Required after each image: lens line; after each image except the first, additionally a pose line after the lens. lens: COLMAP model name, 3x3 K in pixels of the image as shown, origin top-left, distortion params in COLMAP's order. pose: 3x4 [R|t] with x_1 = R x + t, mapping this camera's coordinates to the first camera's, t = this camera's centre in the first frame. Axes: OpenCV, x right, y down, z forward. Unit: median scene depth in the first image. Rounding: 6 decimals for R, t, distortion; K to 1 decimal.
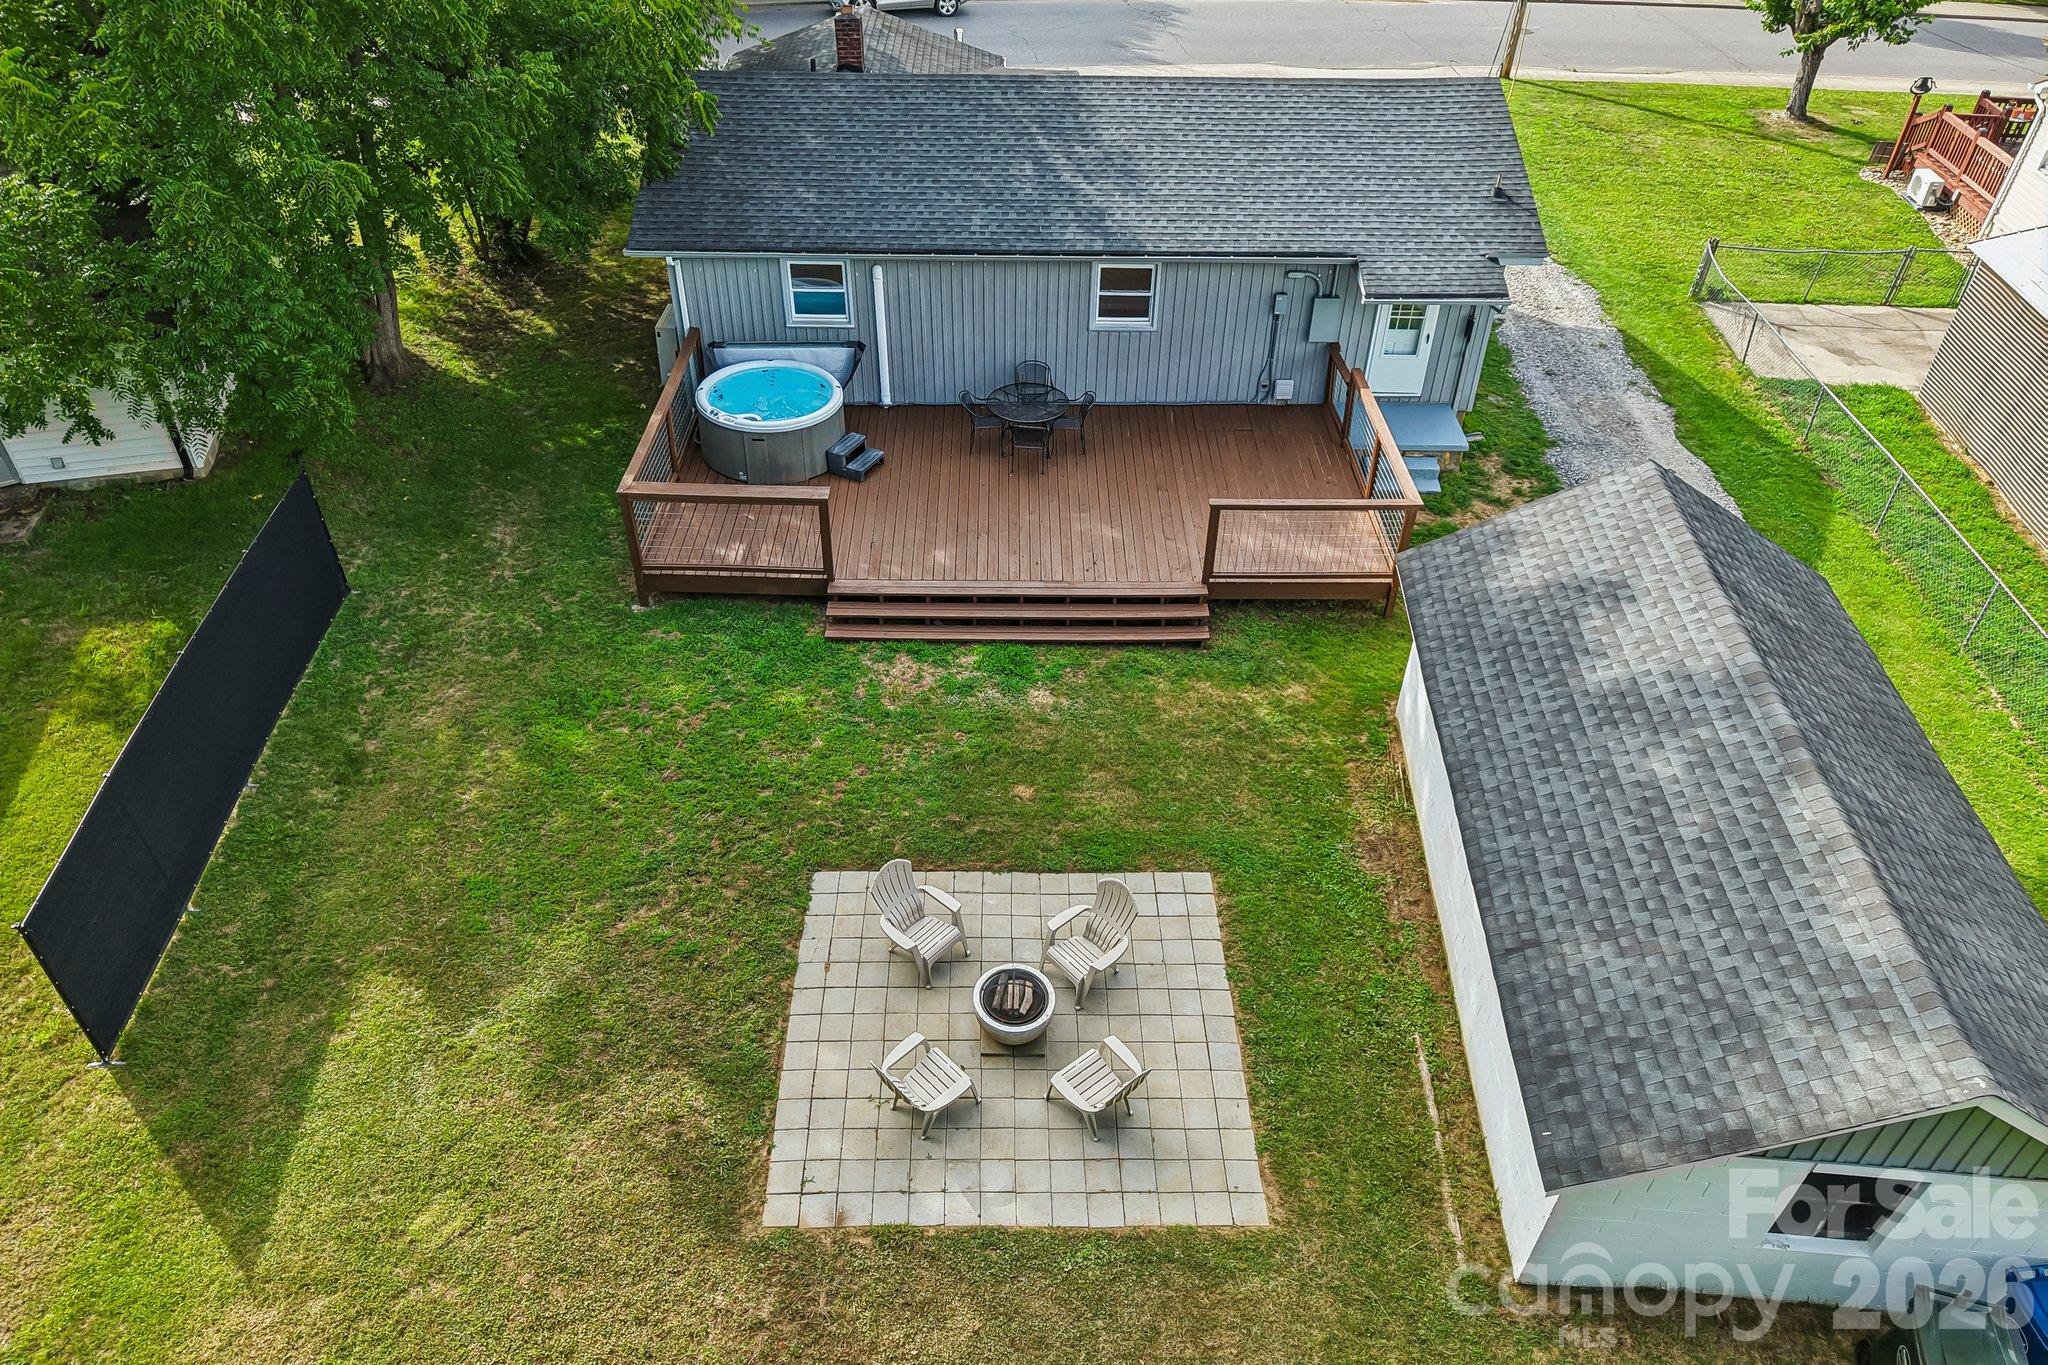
lens RADIAL K [[1367.3, 0, 1017.1], [0, 1367.3, 680.2], [0, 0, 1]] dist [0.034281, -0.039941]
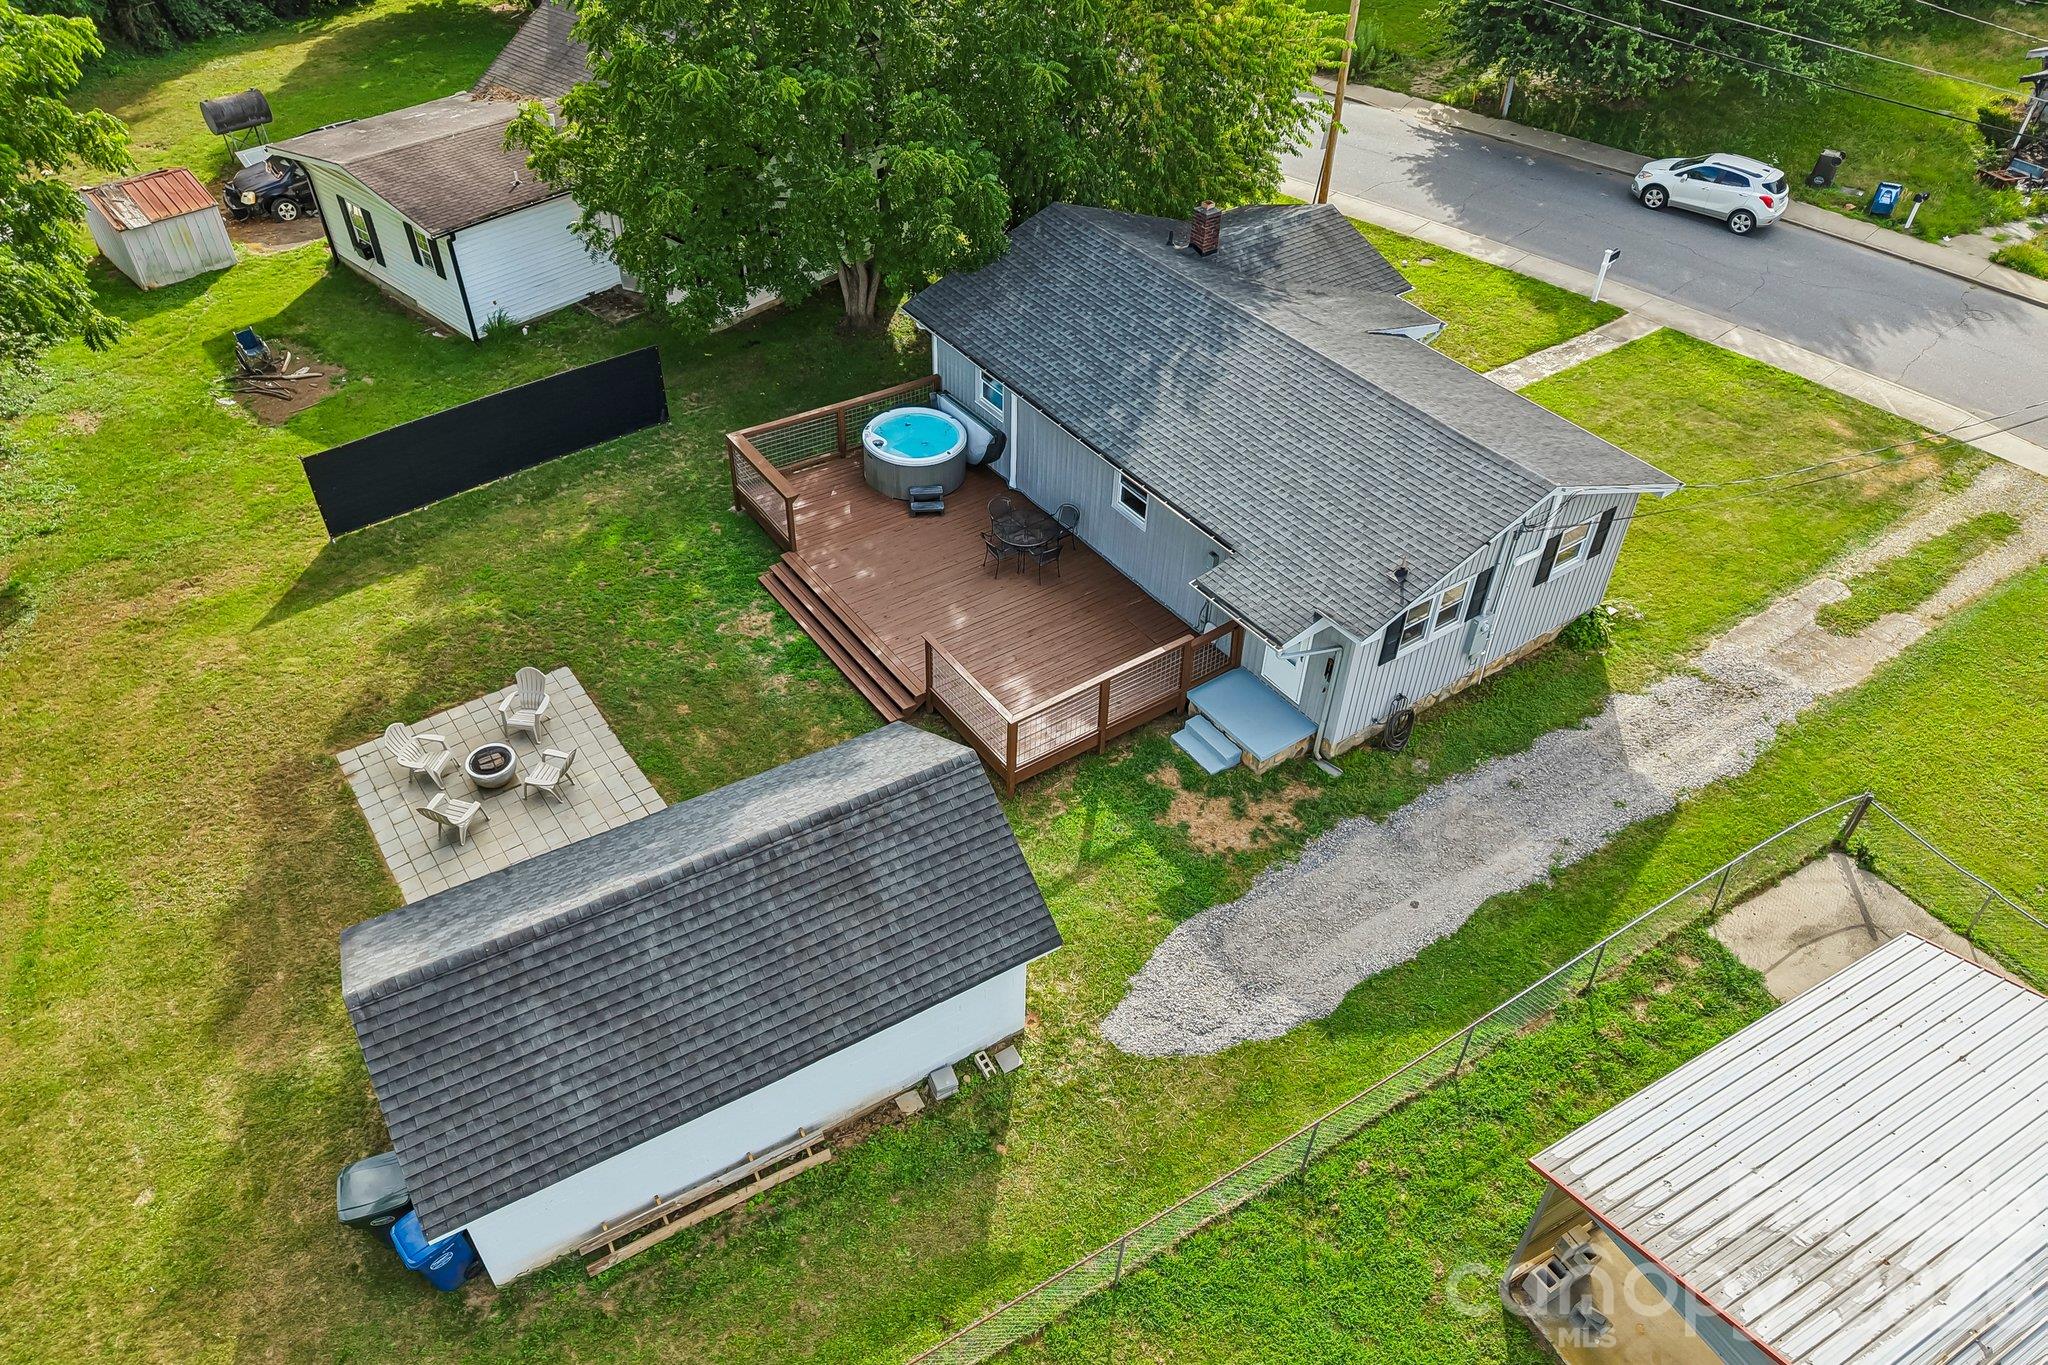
lens RADIAL K [[1367.3, 0, 1017.1], [0, 1367.3, 680.2], [0, 0, 1]] dist [0.034281, -0.039941]
pose [[0.571831, 0.540871, -0.616821, 0.870901], [-0.529176, 0.817732, 0.226465, -0.371670], [0.626883, 0.196907, 0.753821, 0.058412]]
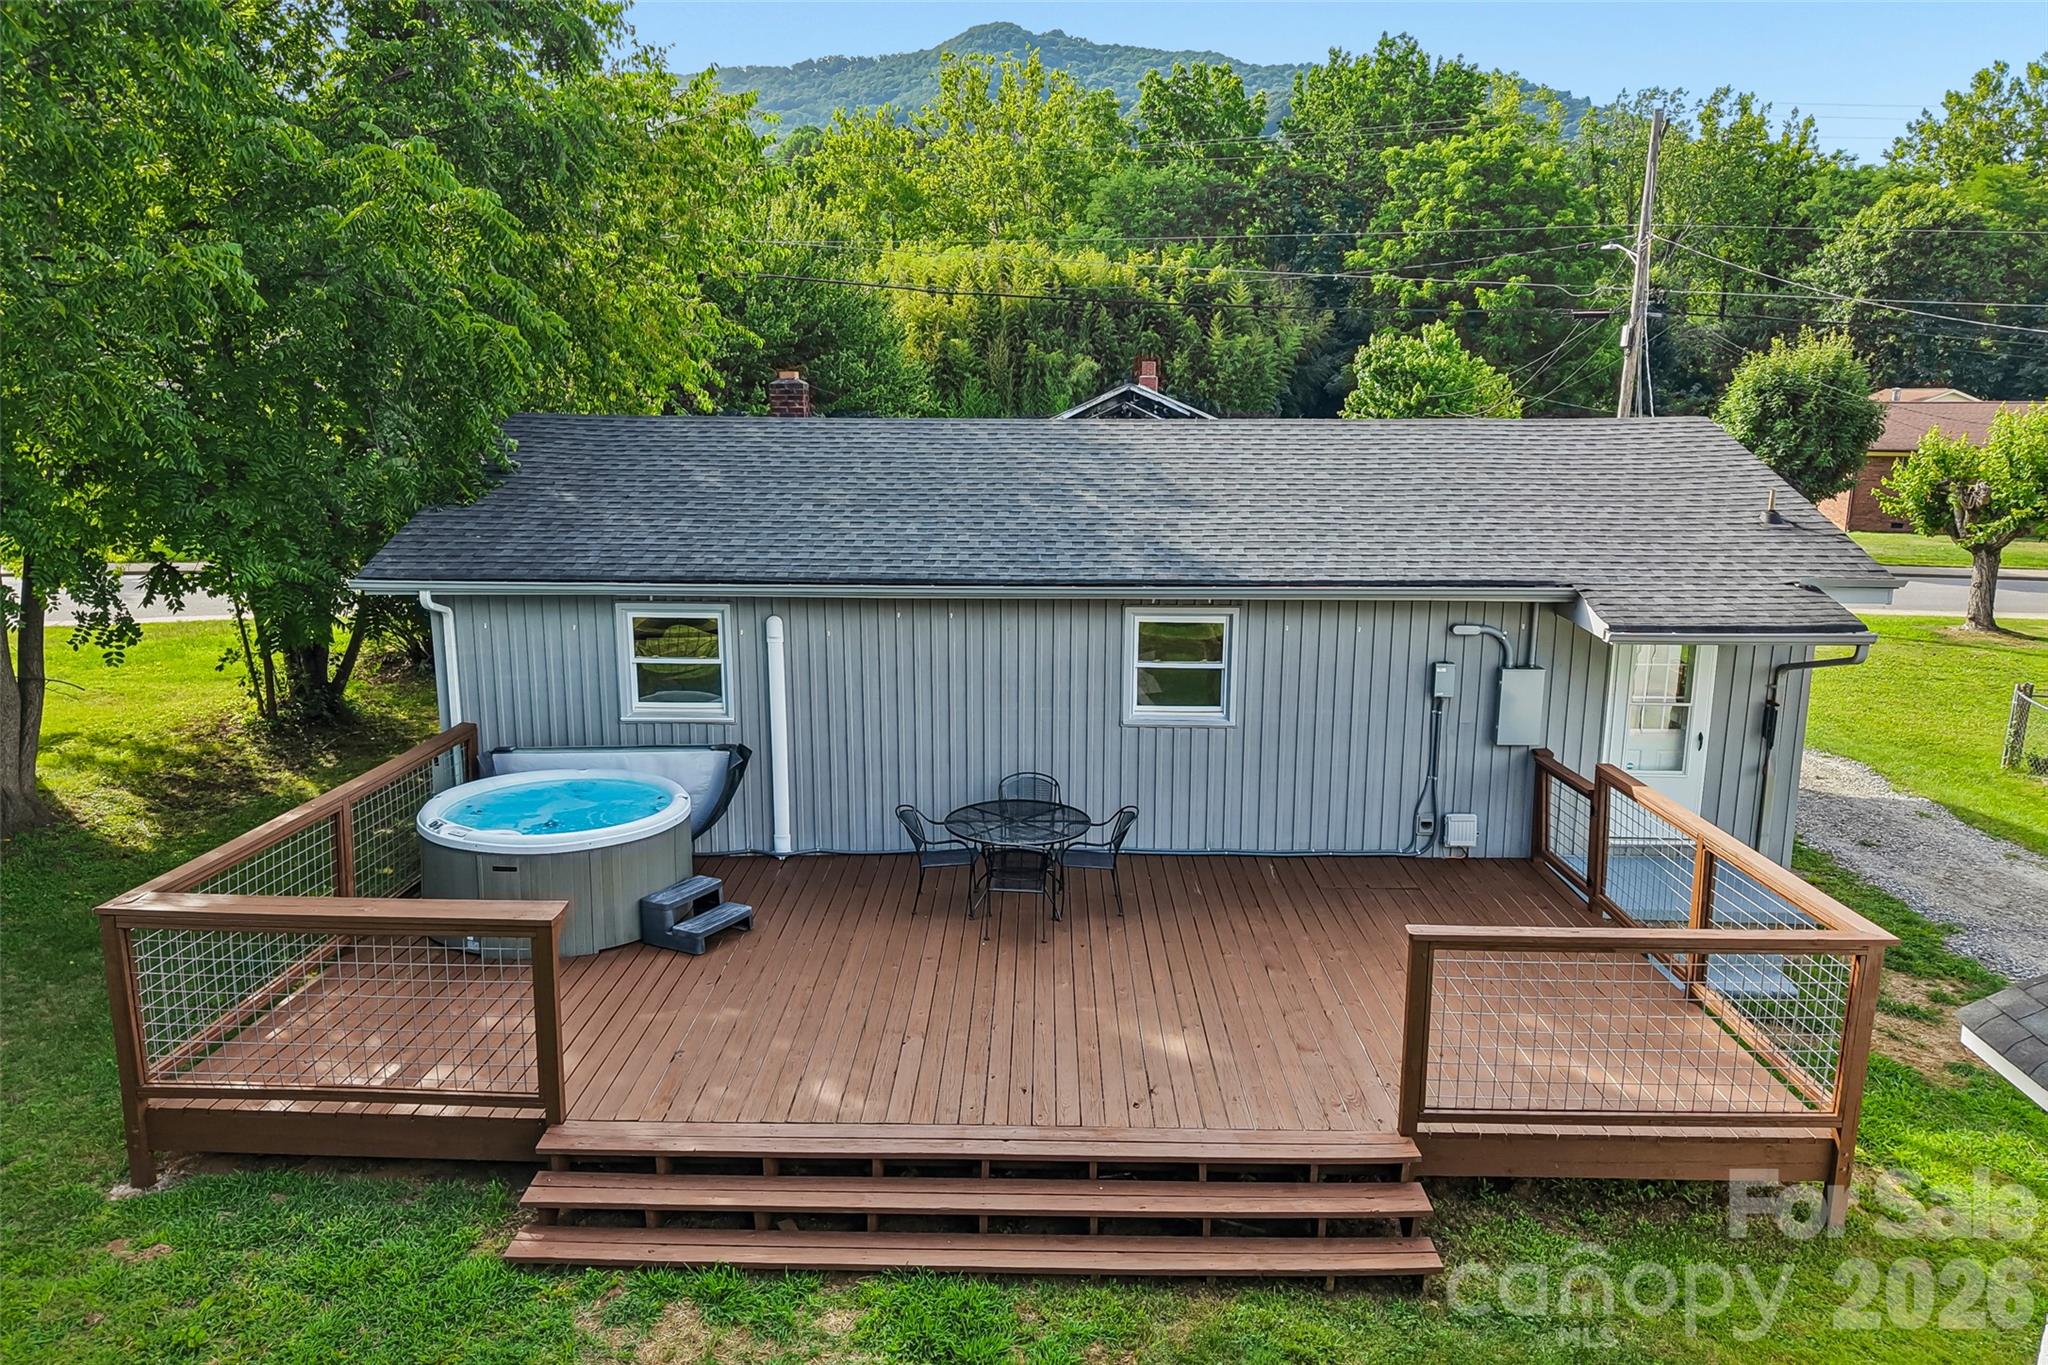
lens RADIAL K [[1353.7, 0, 1016.0], [0, 1353.7, 682.7], [0, 0, 1]] dist [0.062325, -0.080970]
pose [[0.999681, -0.003214, -0.025059, 0.021301], [-0.008848, 0.884508, -0.466442, 0.005404], [0.023664, 0.466515, 0.884197, 0.484662]]
